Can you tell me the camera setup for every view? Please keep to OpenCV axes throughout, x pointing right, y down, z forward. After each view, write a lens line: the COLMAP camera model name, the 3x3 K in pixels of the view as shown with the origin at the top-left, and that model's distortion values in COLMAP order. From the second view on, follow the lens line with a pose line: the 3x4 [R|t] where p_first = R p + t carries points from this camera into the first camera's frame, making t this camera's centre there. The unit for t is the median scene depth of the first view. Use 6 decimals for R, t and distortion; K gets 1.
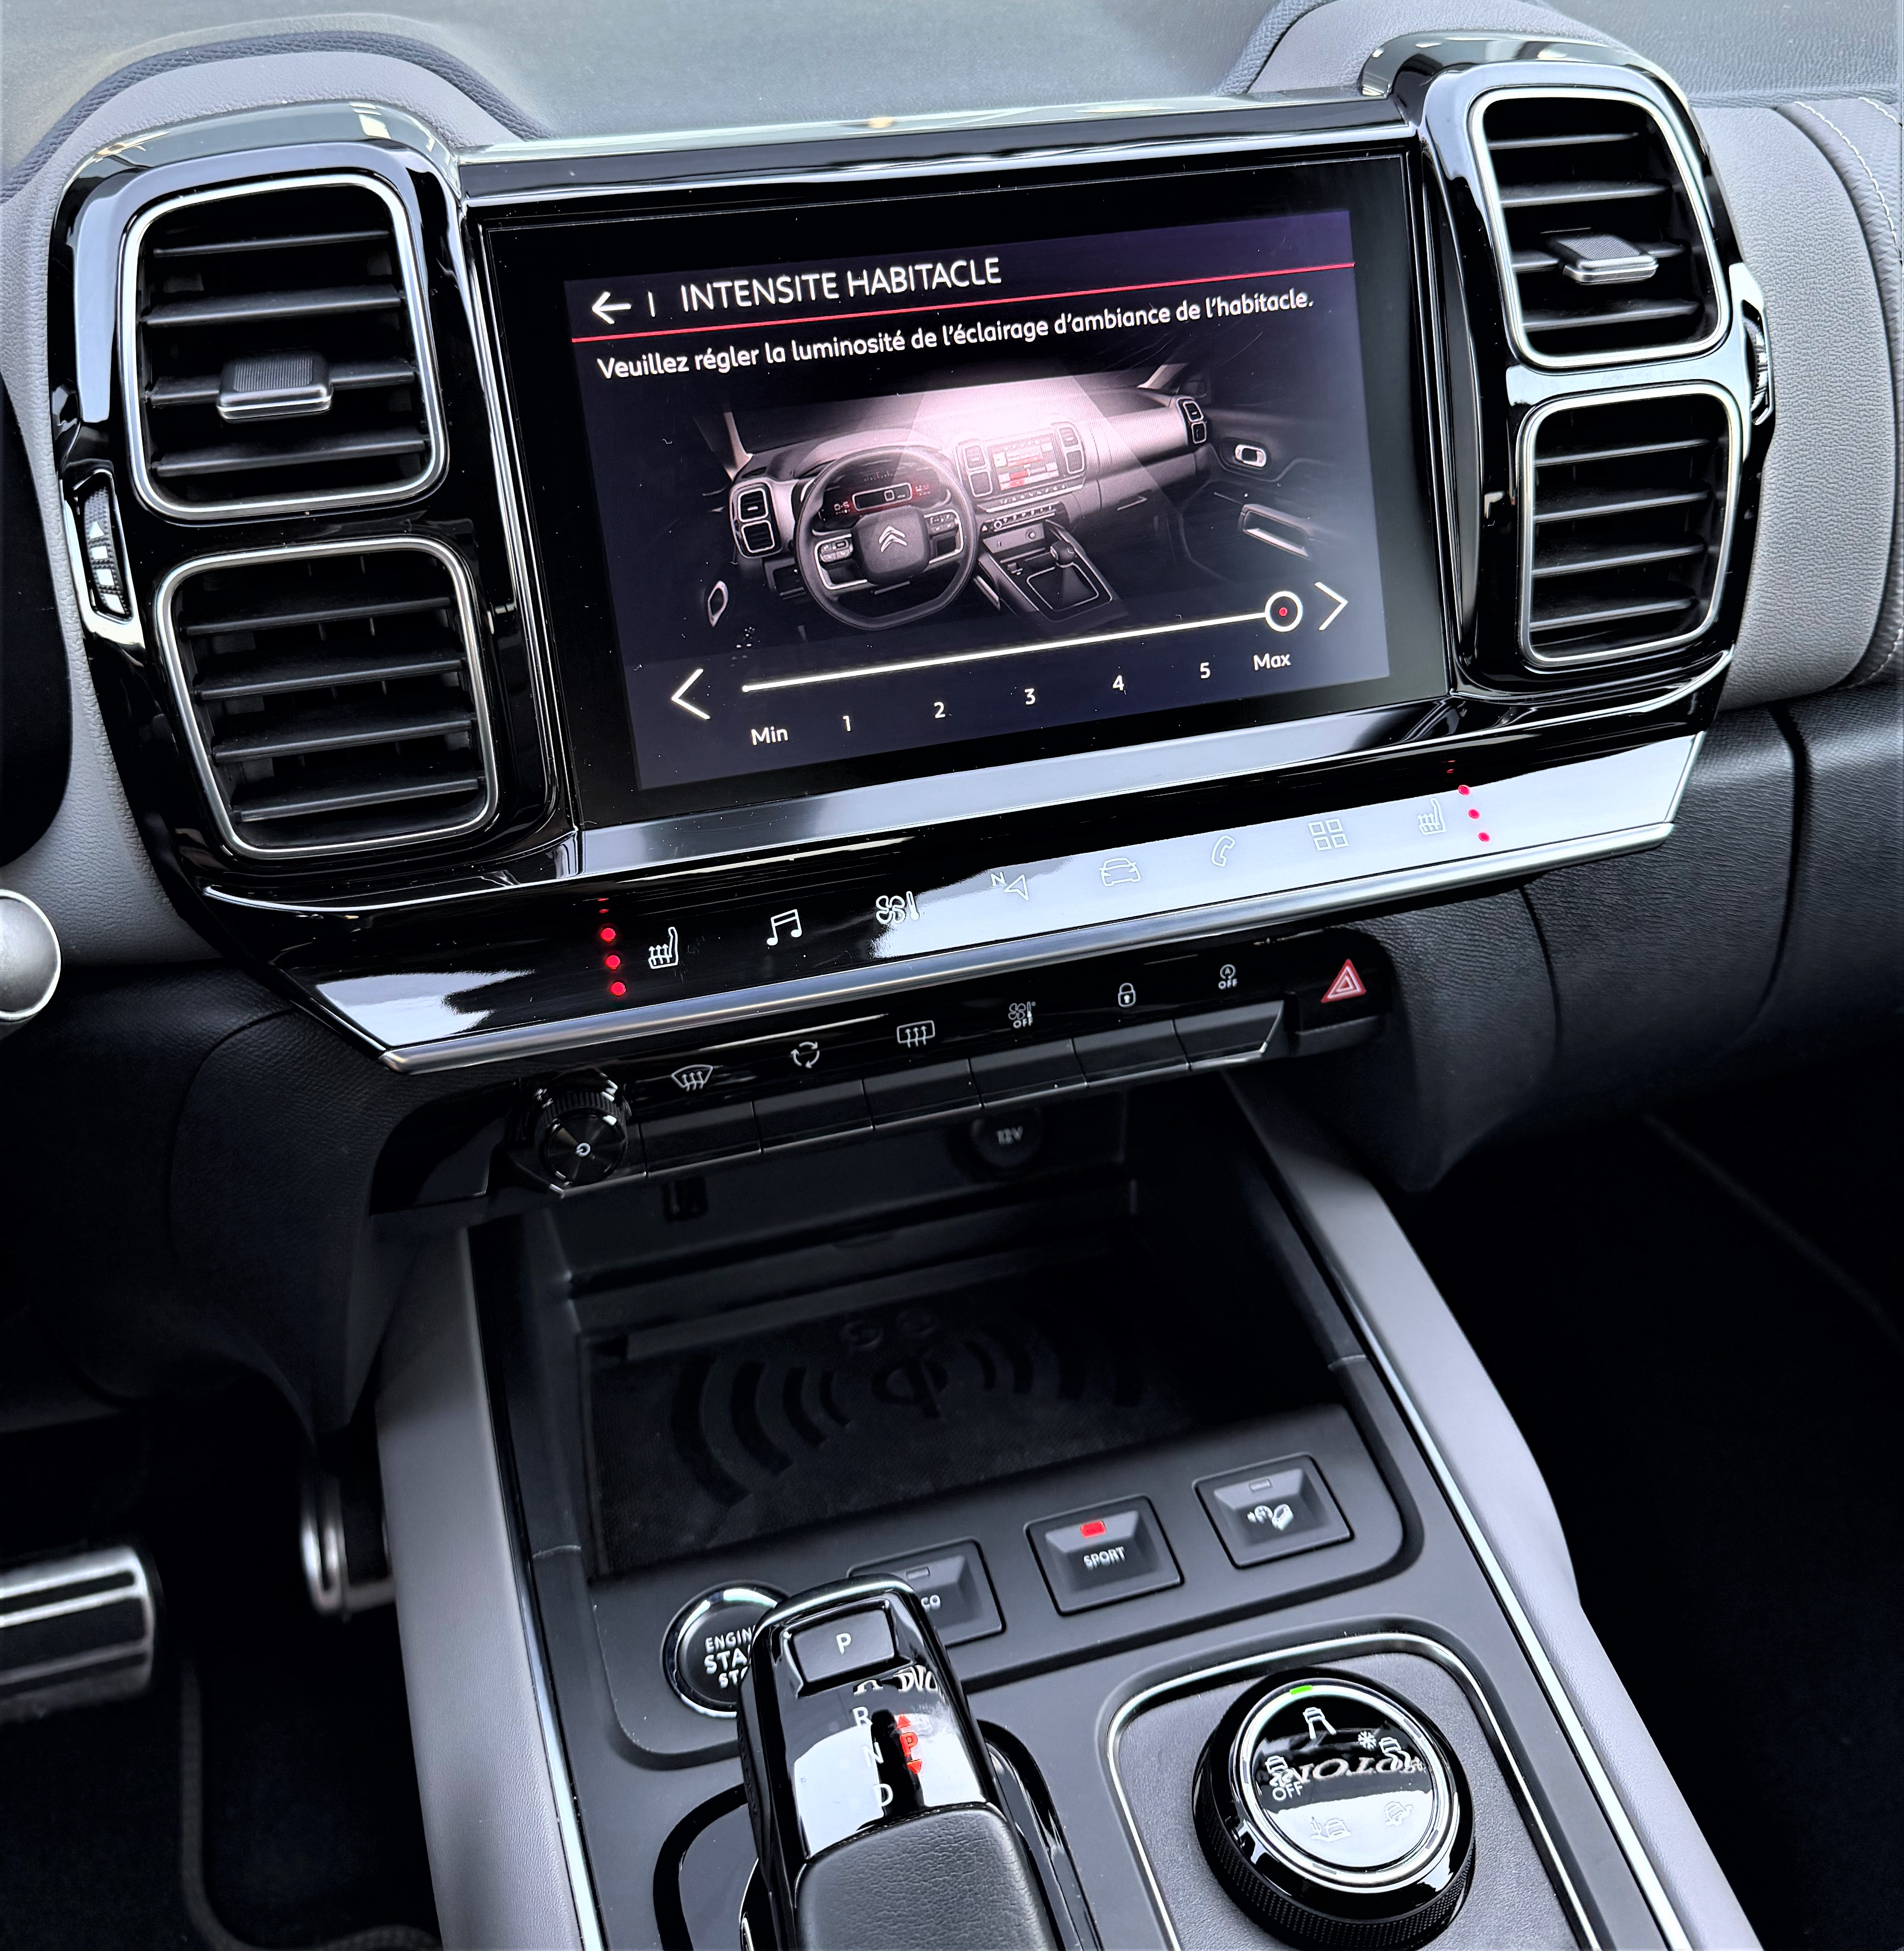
lens RADIAL K [[1819.7, 0, 945.2], [0, 1819.7, 782.6], [0, 0, 1]] dist [0.125155, -0.298640]
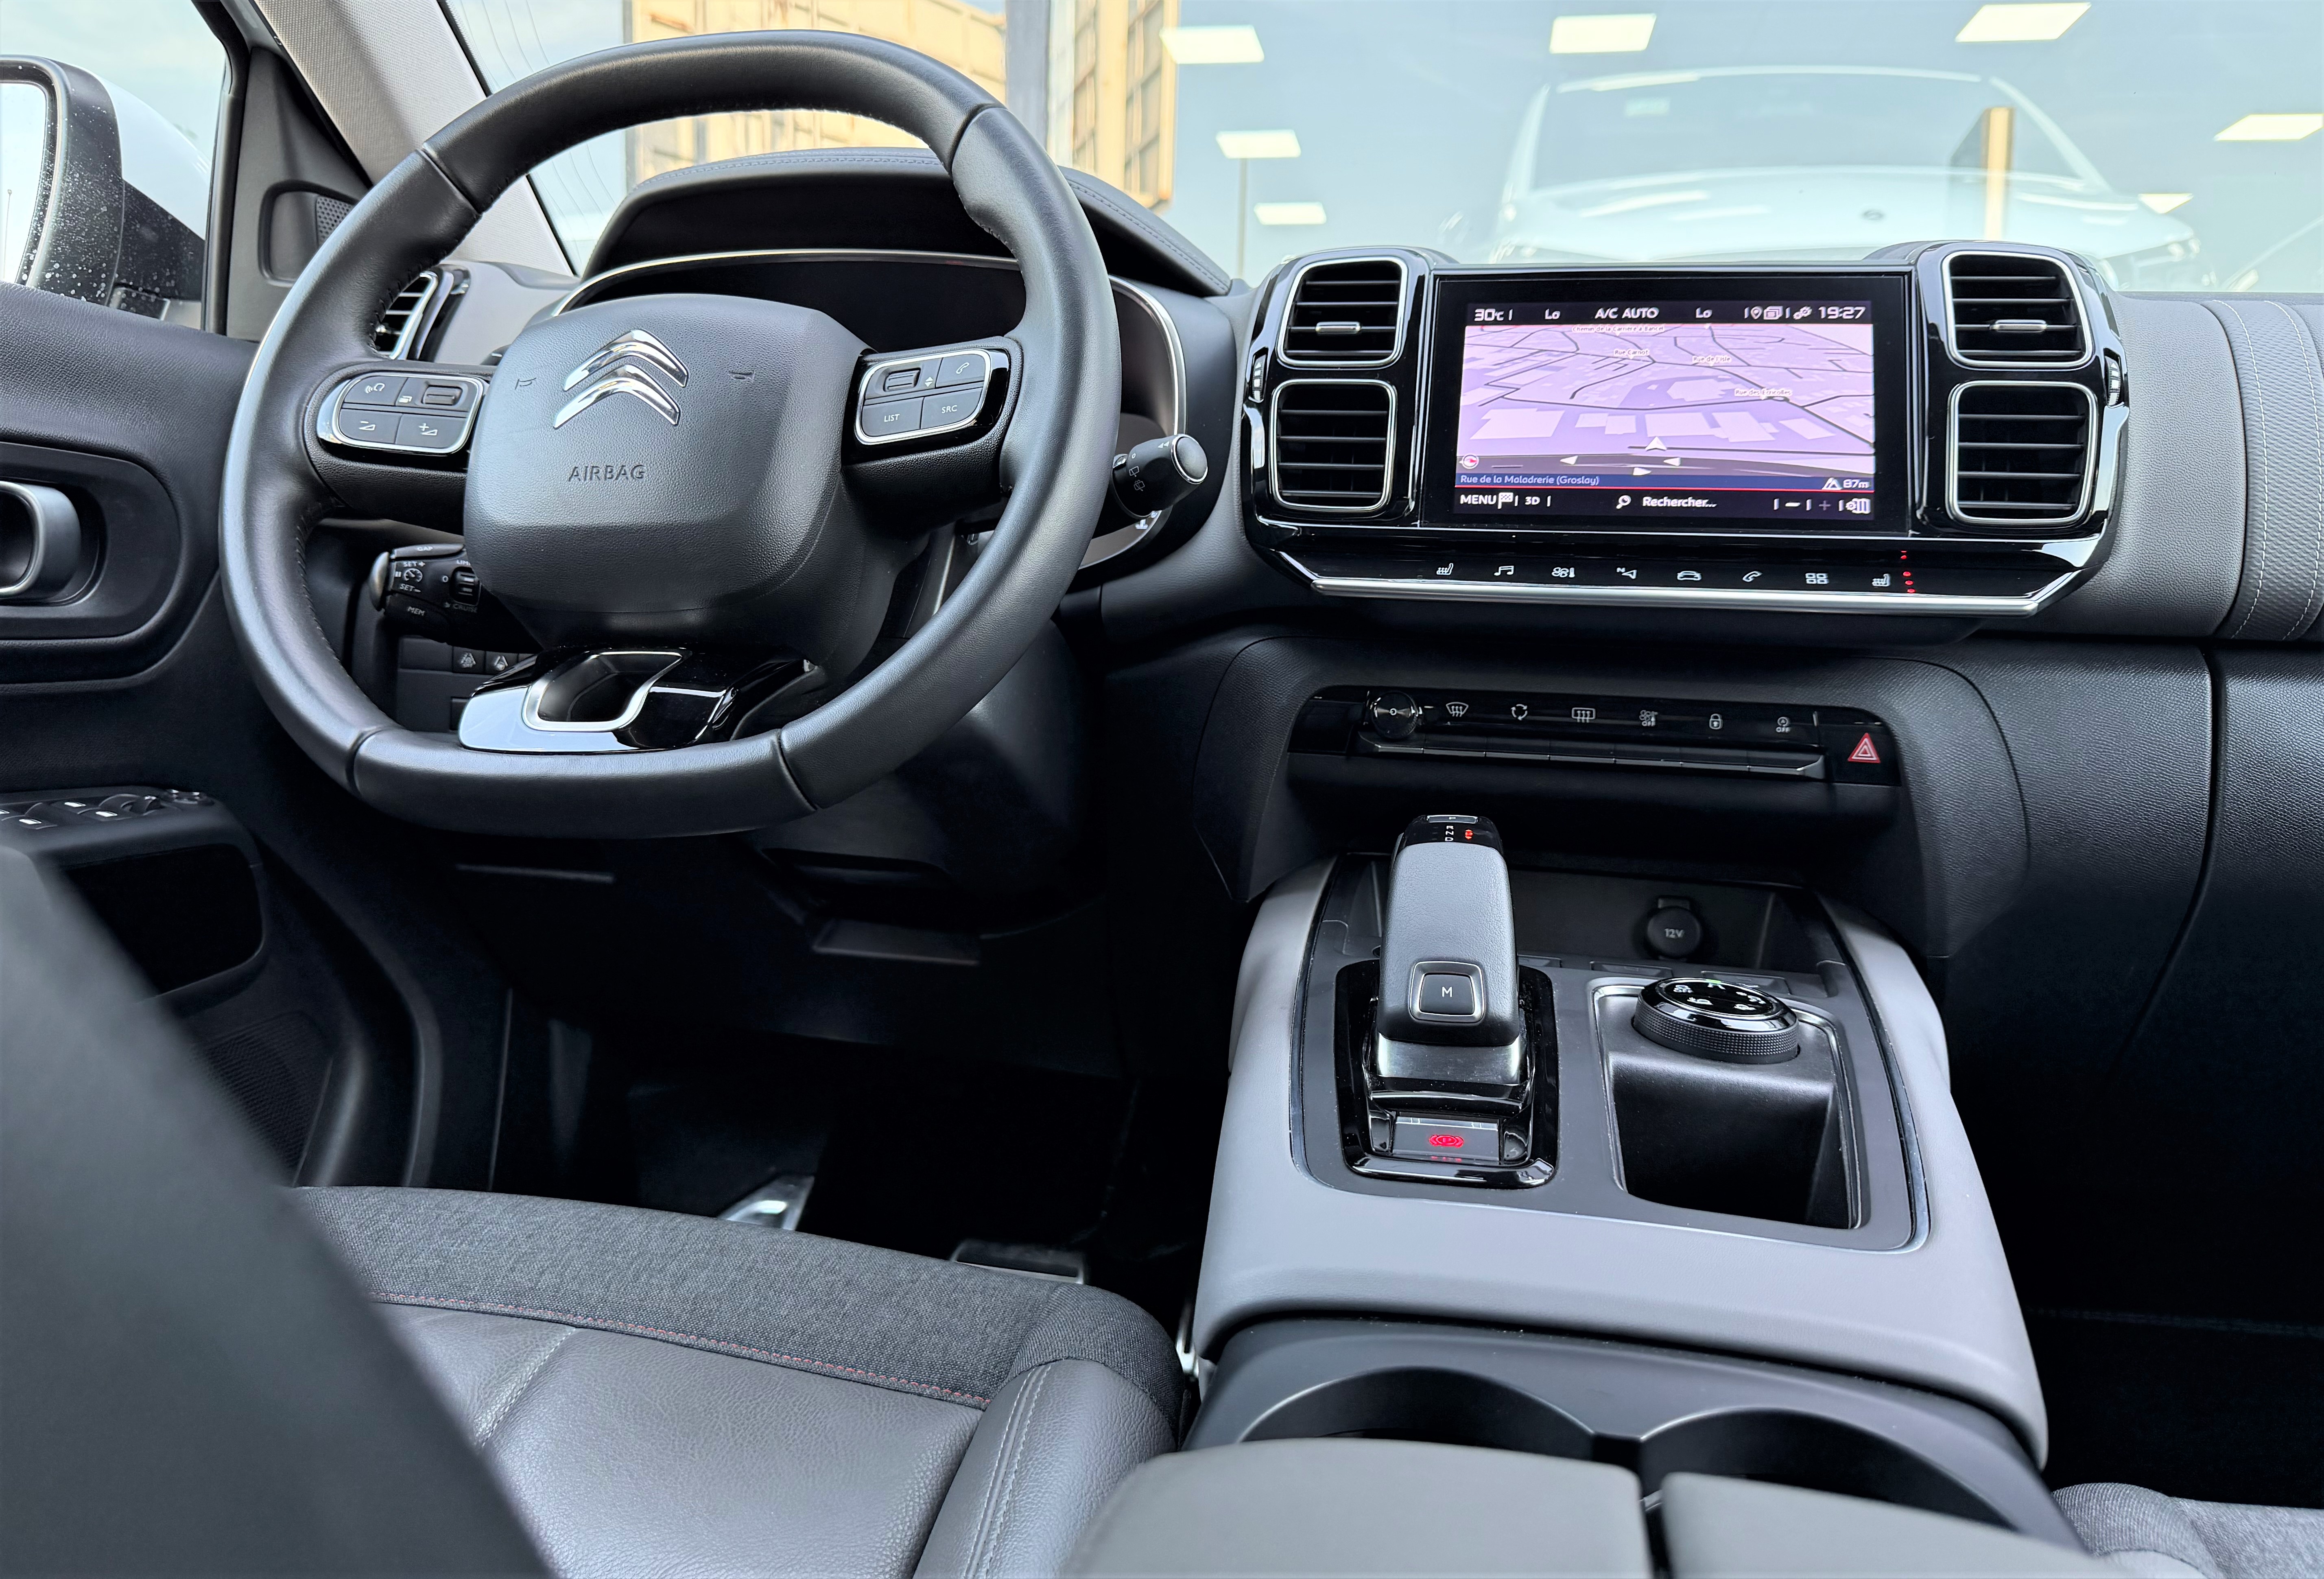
lens RADIAL K [[1666.4, 0, 1154.4], [0, 1666.4, 714.7], [0, 0, 1]] dist [0.094283, -0.207294]
pose [[0.880167, 0.097964, -0.464444, 0.408875], [-0.269181, 0.908933, -0.318407, 0.839542], [0.390956, 0.405271, 0.826383, -0.582848]]
